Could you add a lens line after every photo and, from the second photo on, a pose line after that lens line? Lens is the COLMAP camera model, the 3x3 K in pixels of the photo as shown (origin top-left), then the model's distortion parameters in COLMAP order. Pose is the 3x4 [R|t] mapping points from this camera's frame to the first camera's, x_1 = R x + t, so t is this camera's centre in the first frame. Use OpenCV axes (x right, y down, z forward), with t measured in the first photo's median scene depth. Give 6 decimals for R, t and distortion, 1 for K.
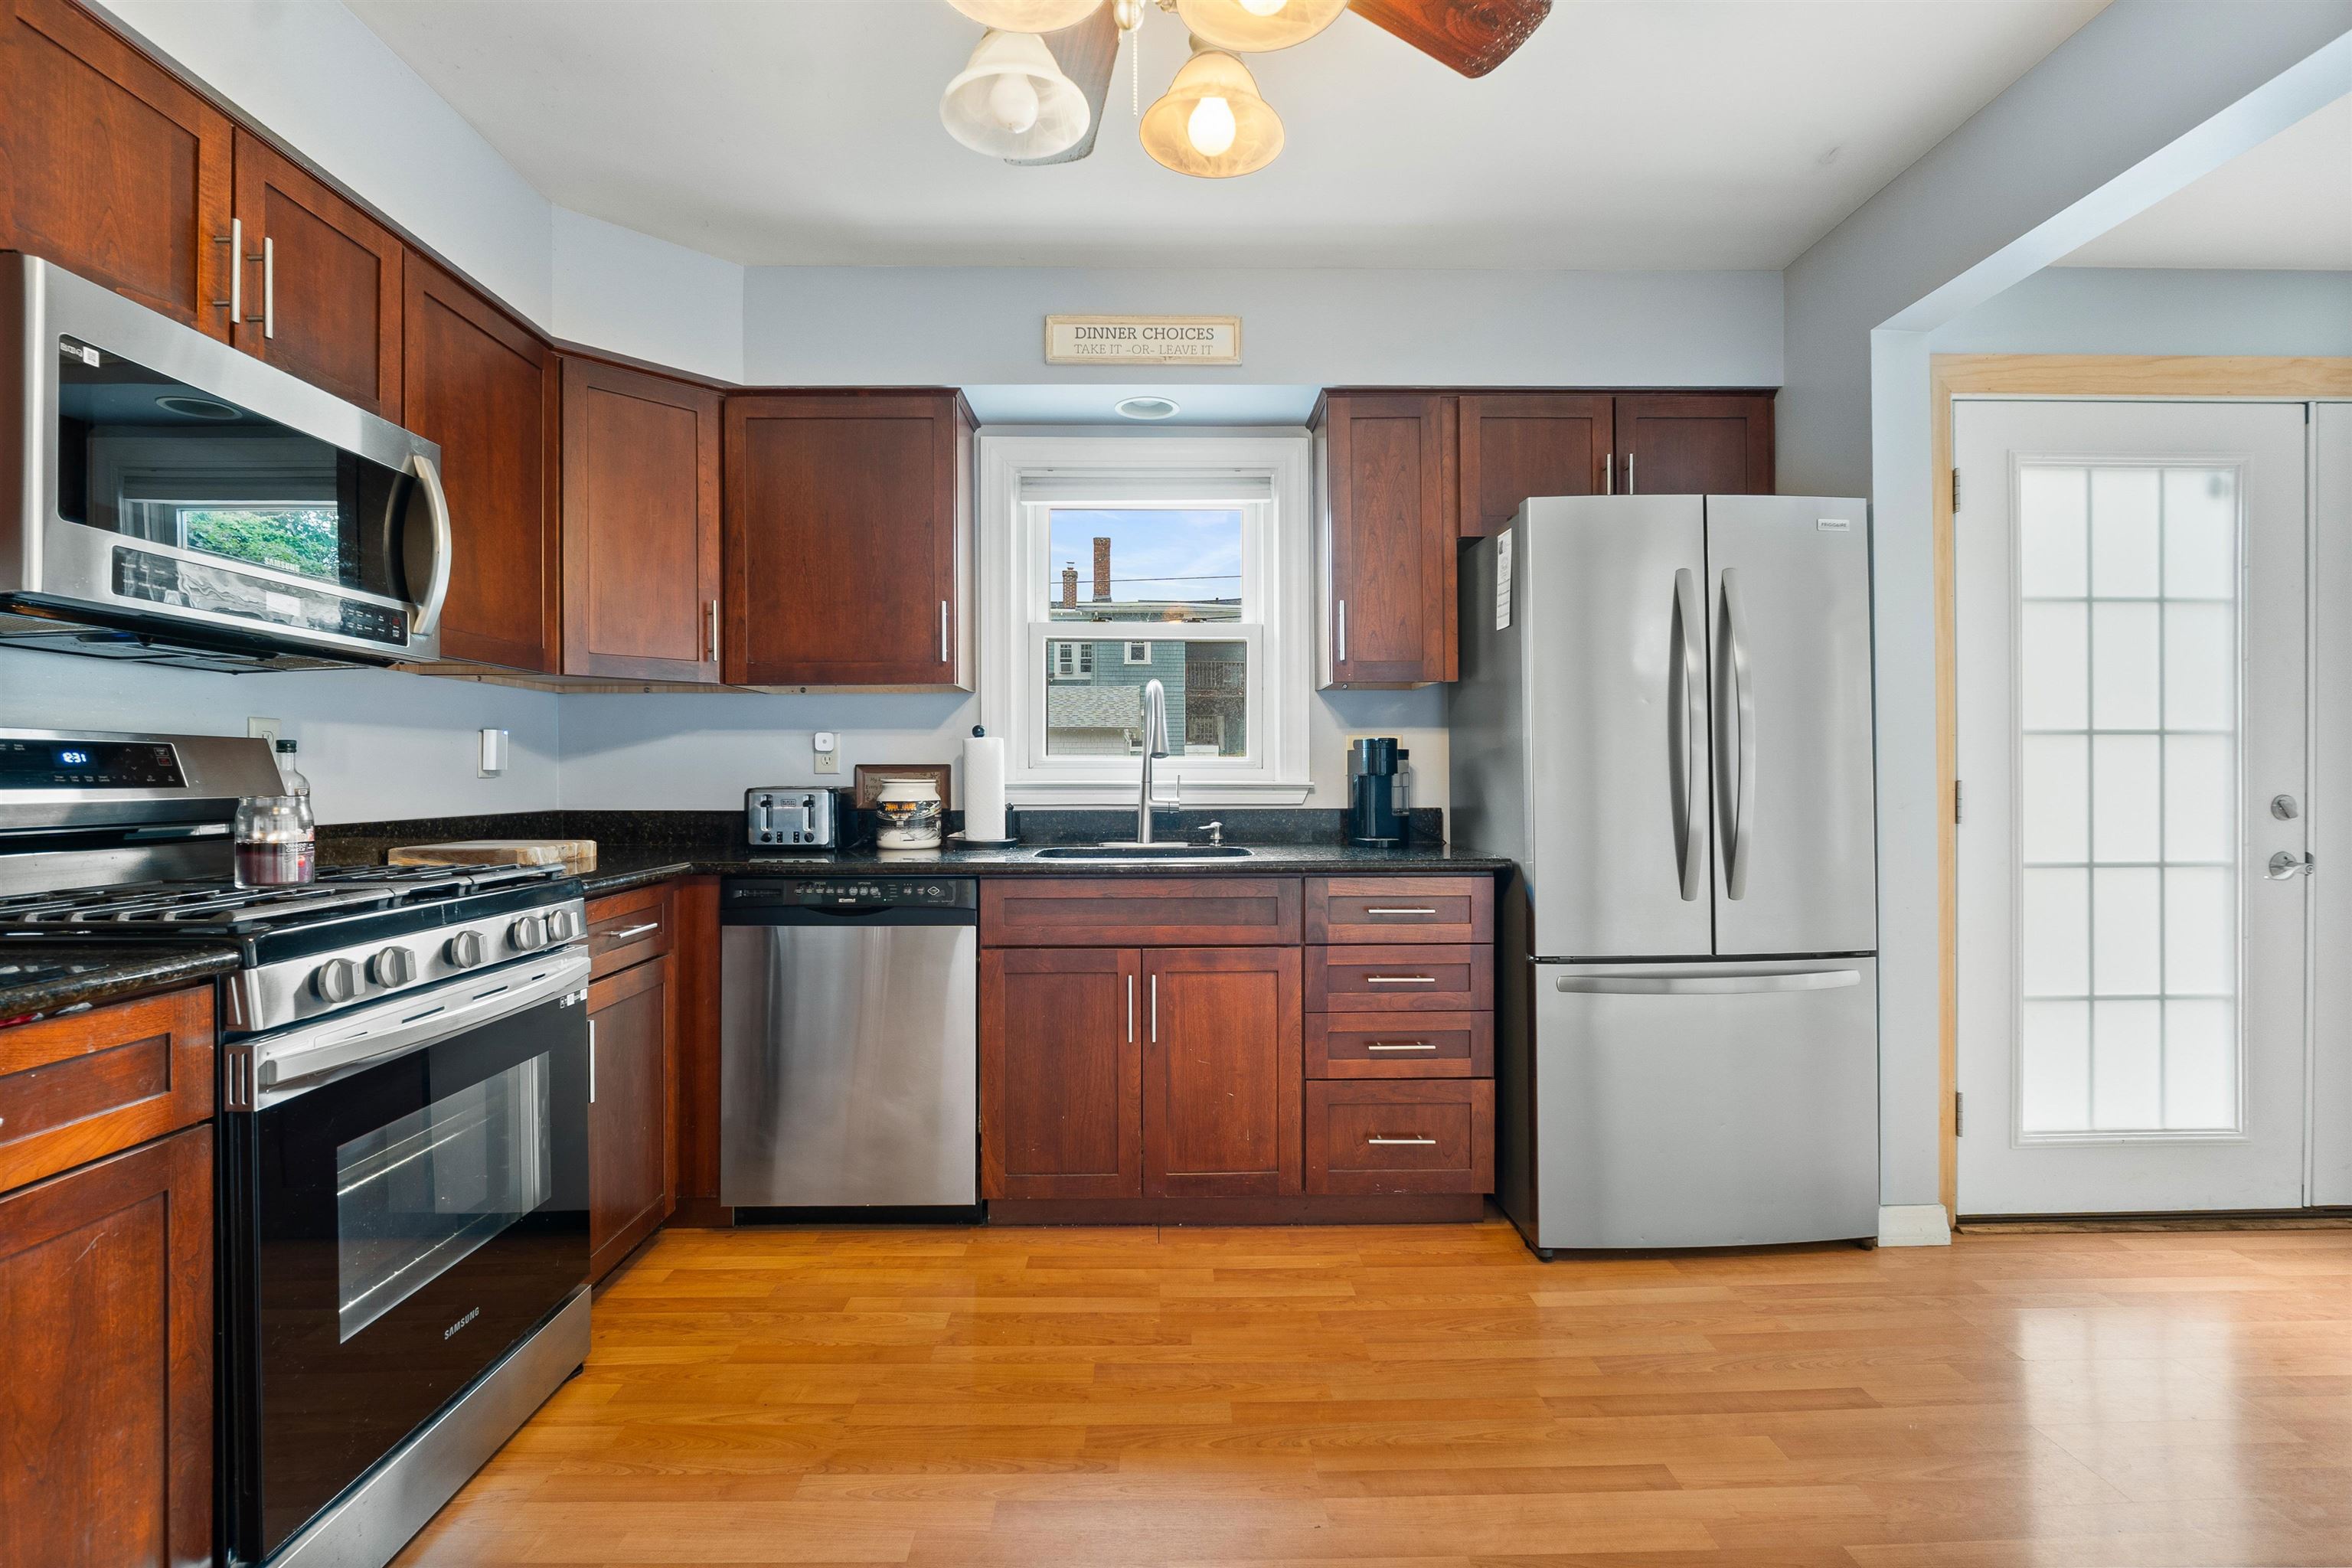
lens RADIAL K [[1087.1, 0, 1178.0], [0, 1087.1, 778.3], [0, 0, 1]] dist [-0.011113, -0.000160]
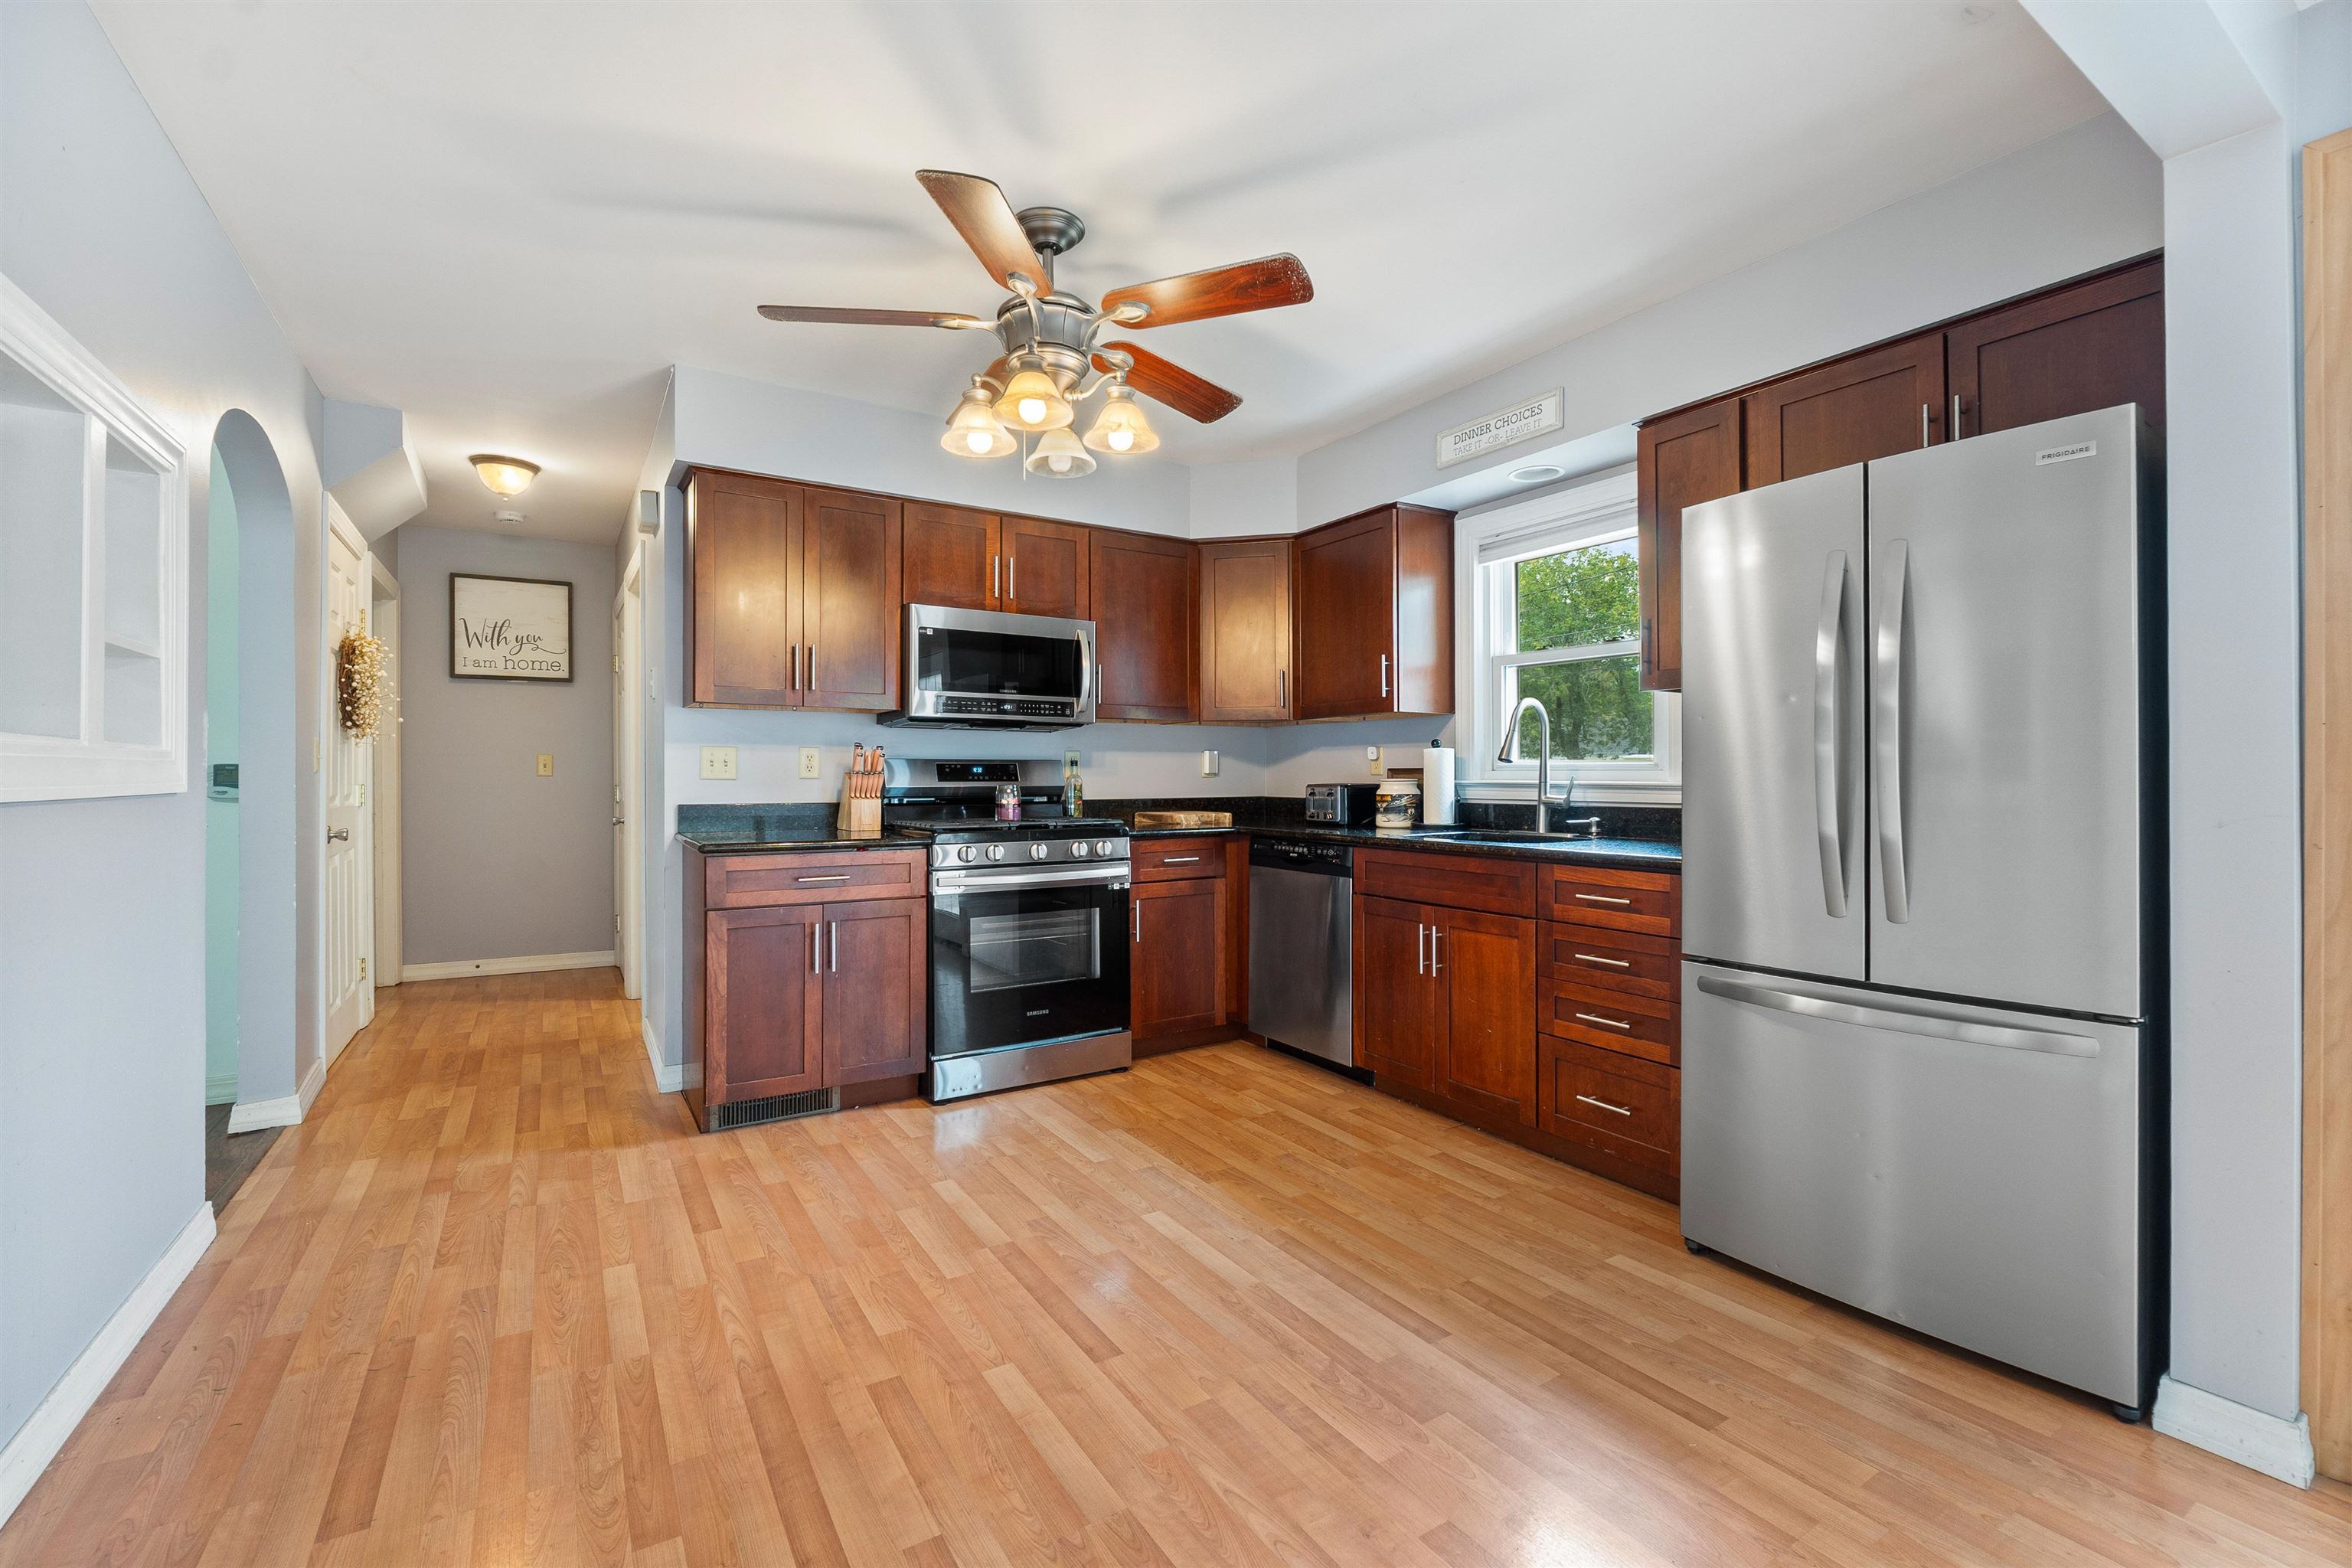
lens RADIAL K [[999.0, 0, 1176.5], [0, 999.0, 778.6], [0, 0, 1]] dist [-0.010448, 0.000232]
pose [[0.516789, 0.003919, -0.856104, 0.845644], [-0.001748, 0.999992, 0.003522, -0.004011], [0.856111, -0.000323, 0.516791, 0.093442]]
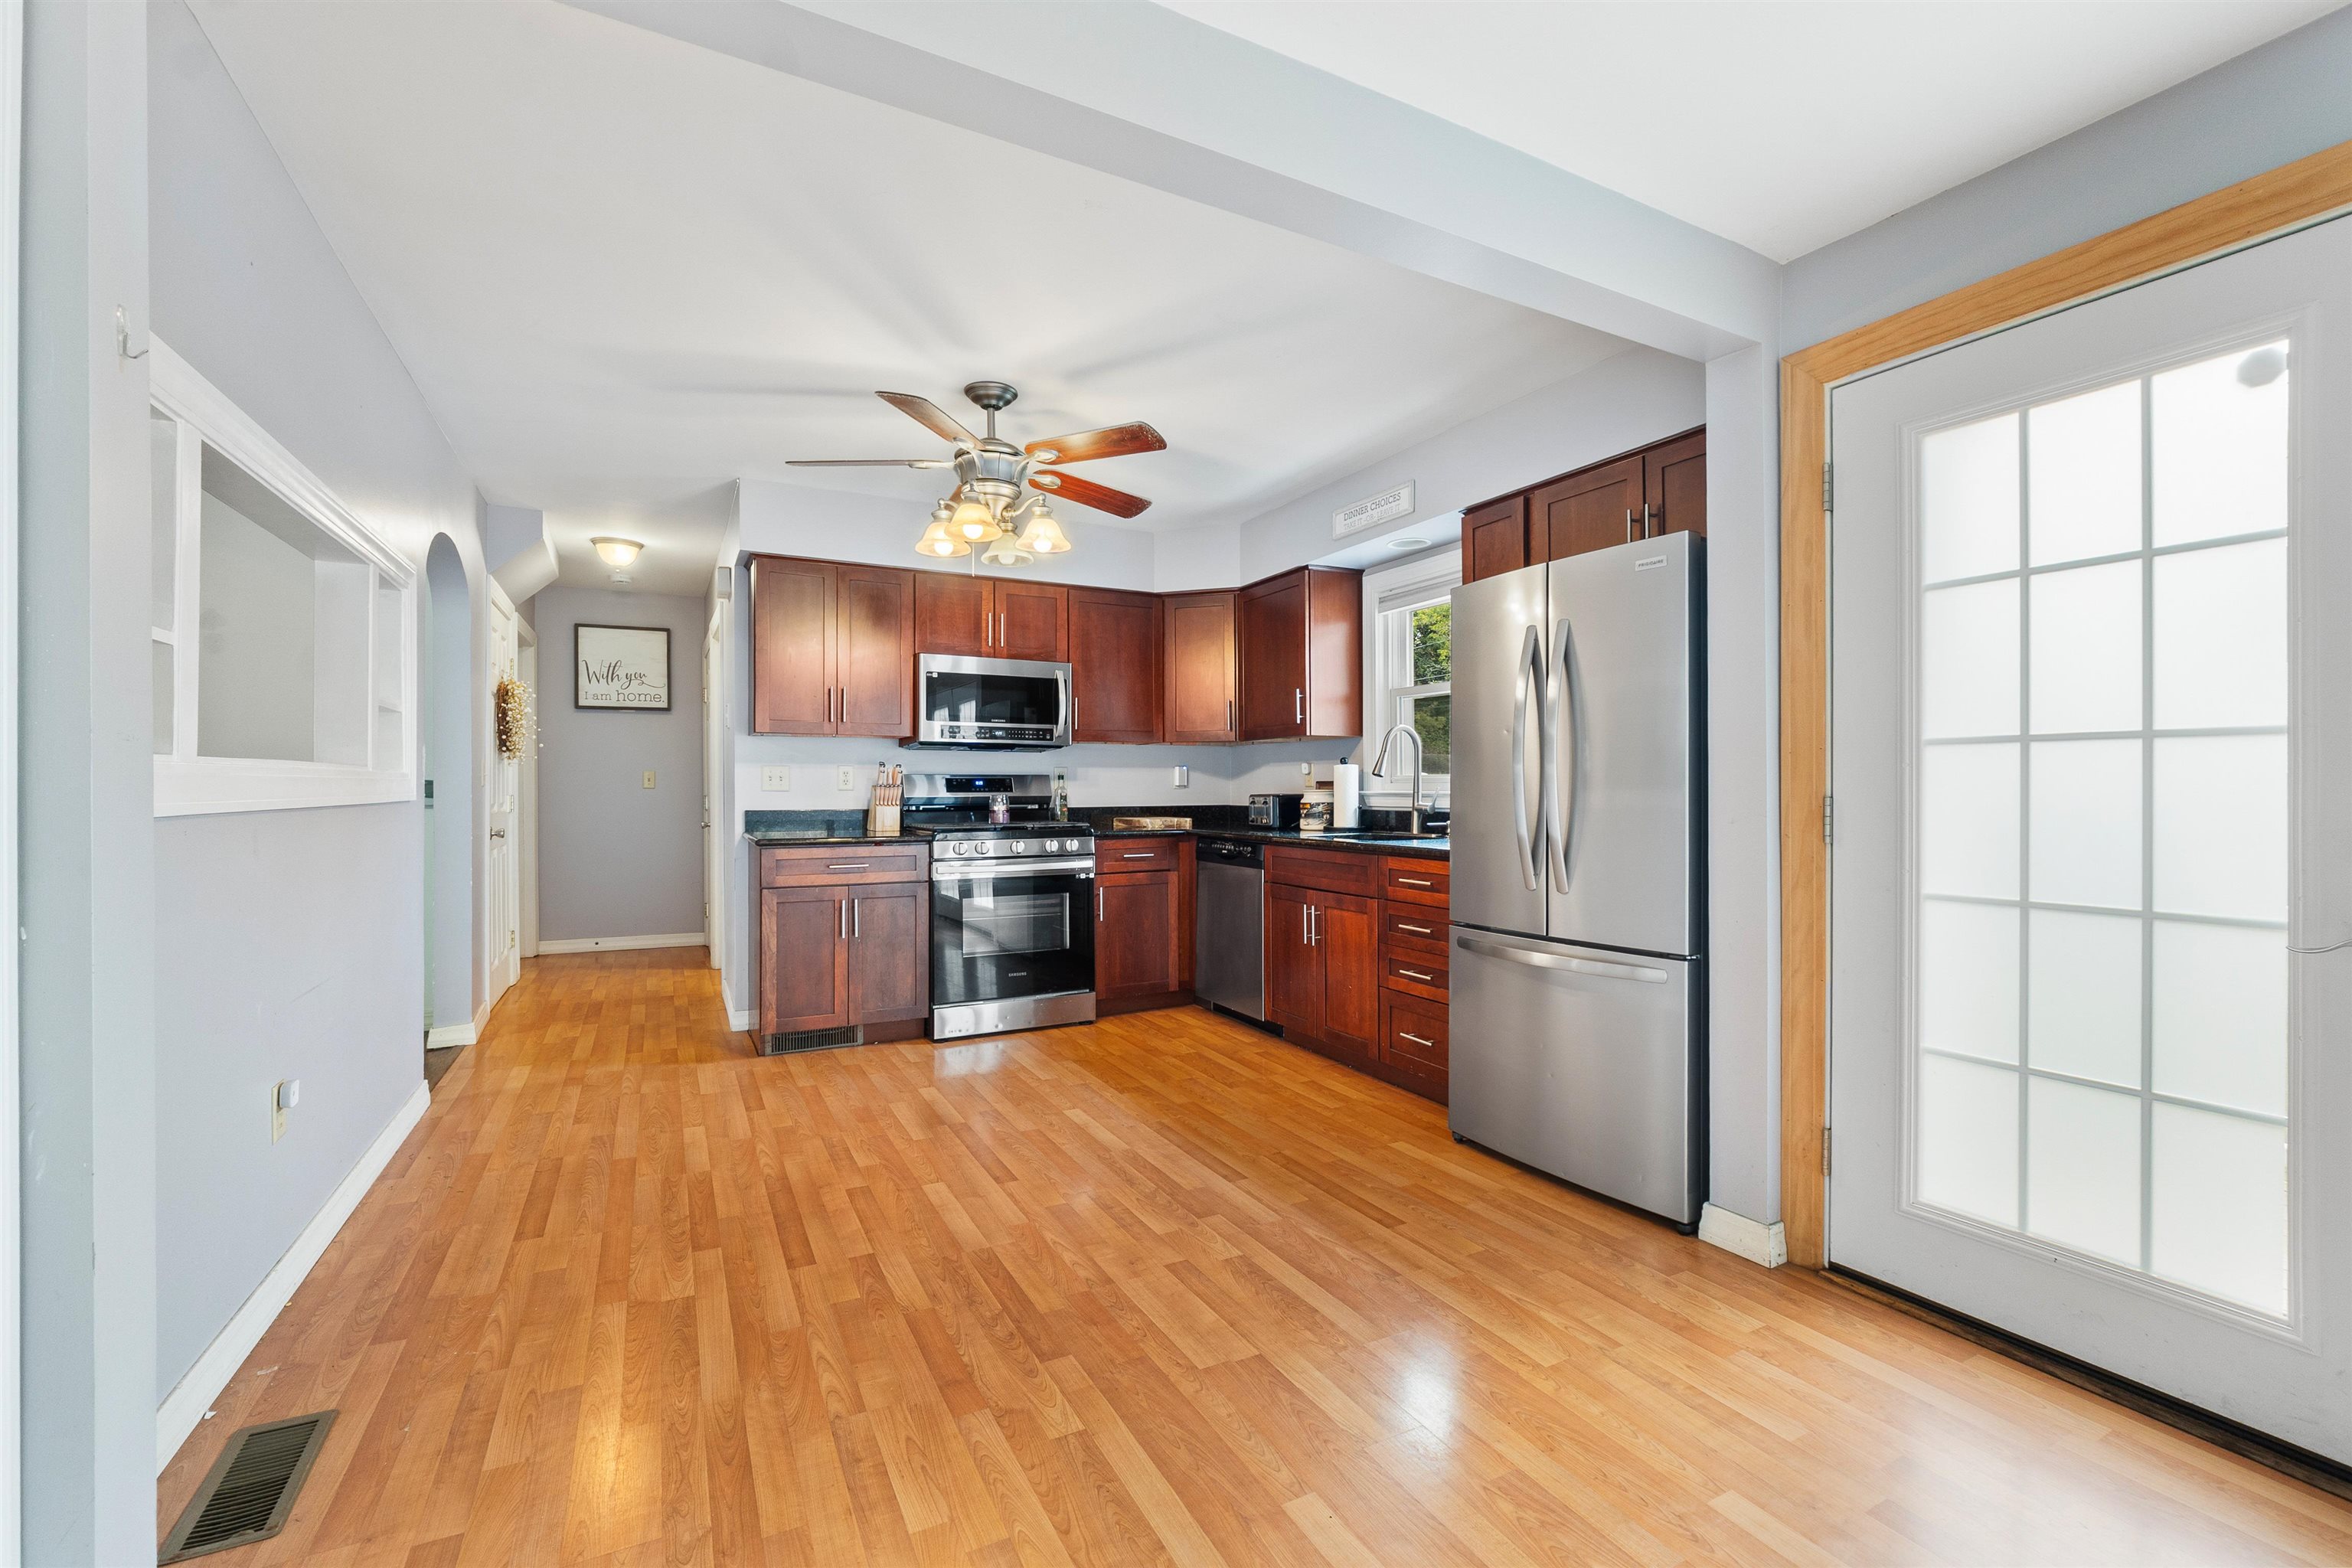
lens RADIAL K [[987.8, 0, 1169.4], [0, 987.8, 789.3], [0, 0, 1]] dist [-0.009033, -0.000040]
pose [[0.444728, 0.003398, -0.895659, 1.234790], [-0.000108, 0.999993, 0.003740, -0.006734], [0.895666, -0.001567, 0.444725, 0.109824]]
